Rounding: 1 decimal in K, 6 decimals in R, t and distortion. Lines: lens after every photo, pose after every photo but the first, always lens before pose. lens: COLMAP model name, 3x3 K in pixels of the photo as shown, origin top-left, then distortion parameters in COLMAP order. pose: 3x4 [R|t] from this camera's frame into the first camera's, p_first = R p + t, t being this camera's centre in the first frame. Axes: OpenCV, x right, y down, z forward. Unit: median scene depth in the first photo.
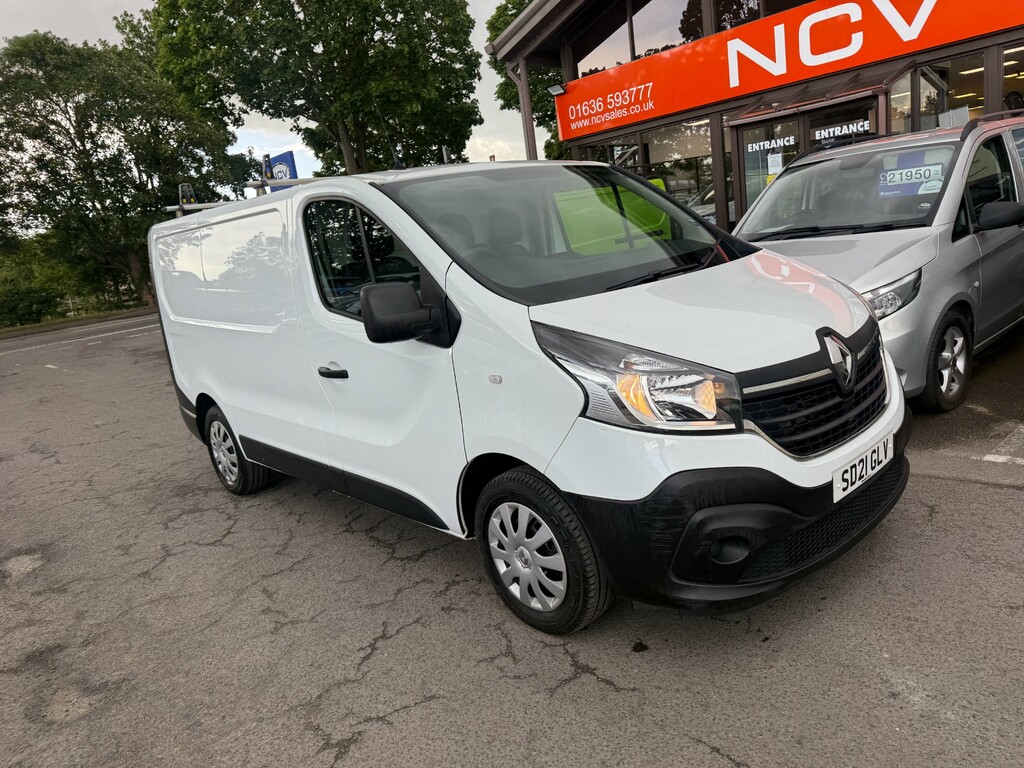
lens RADIAL K [[727.3, 0, 512.0], [0, 727.3, 384.0], [0, 0, 1]] dist [0.043933, -0.004817]
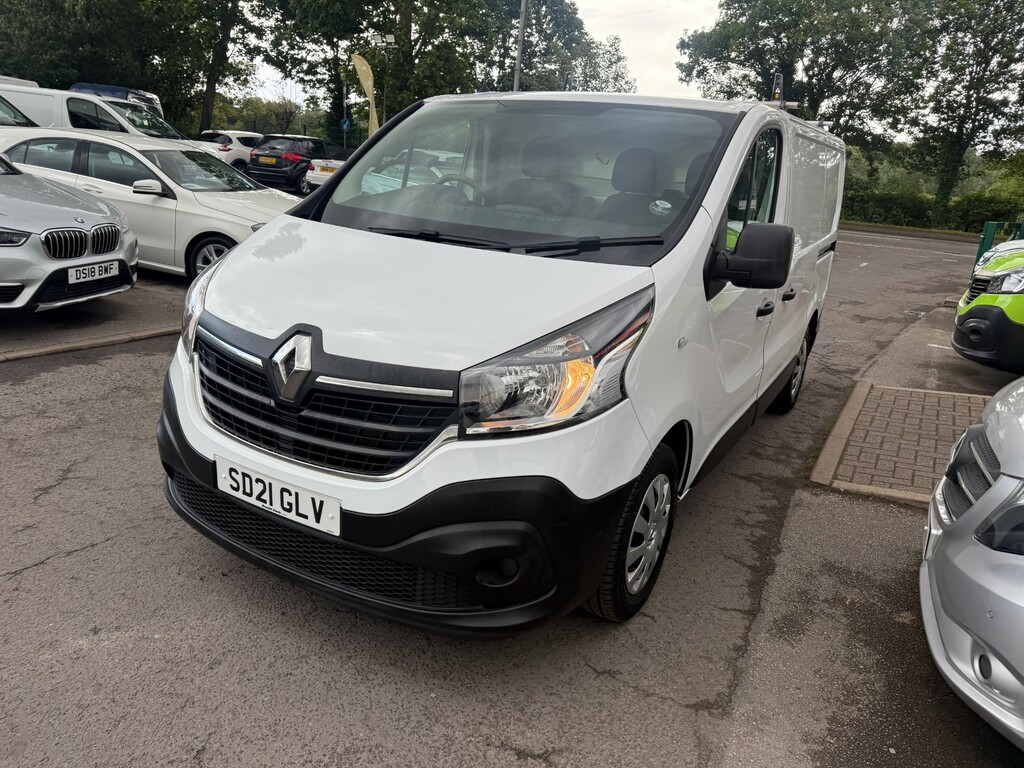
lens RADIAL K [[739.2, 0, 512.0], [0, 739.2, 384.0], [0, 0, 1]] dist [-0.046811, 0.088358]
pose [[0.316998, 0.437013, -0.841744, 1.234804], [-0.332787, 0.882339, 0.332762, -0.372024], [0.888124, 0.174637, 0.425132, 0.881818]]
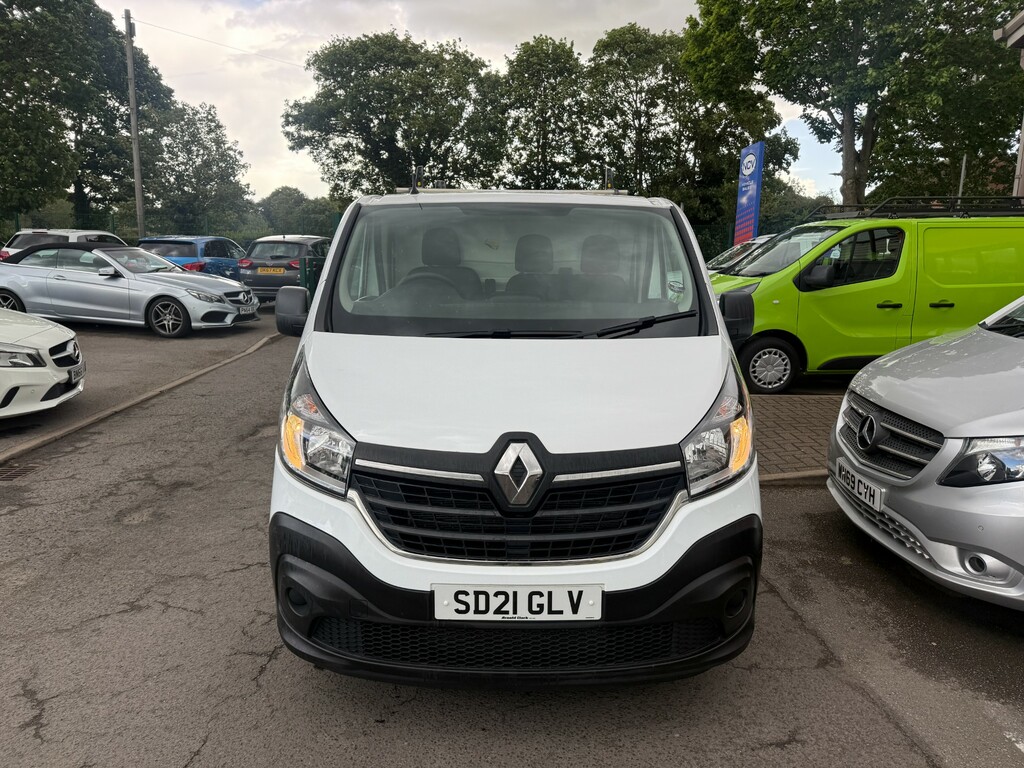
lens RADIAL K [[727.3, 0, 512.0], [0, 727.3, 384.0], [0, 0, 1]] dist [0.043933, -0.004817]
pose [[0.740977, 0.276057, -0.612165, 0.940751], [-0.260751, 0.958345, 0.116549, -0.230979], [0.618840, 0.073263, 0.782093, 0.328940]]
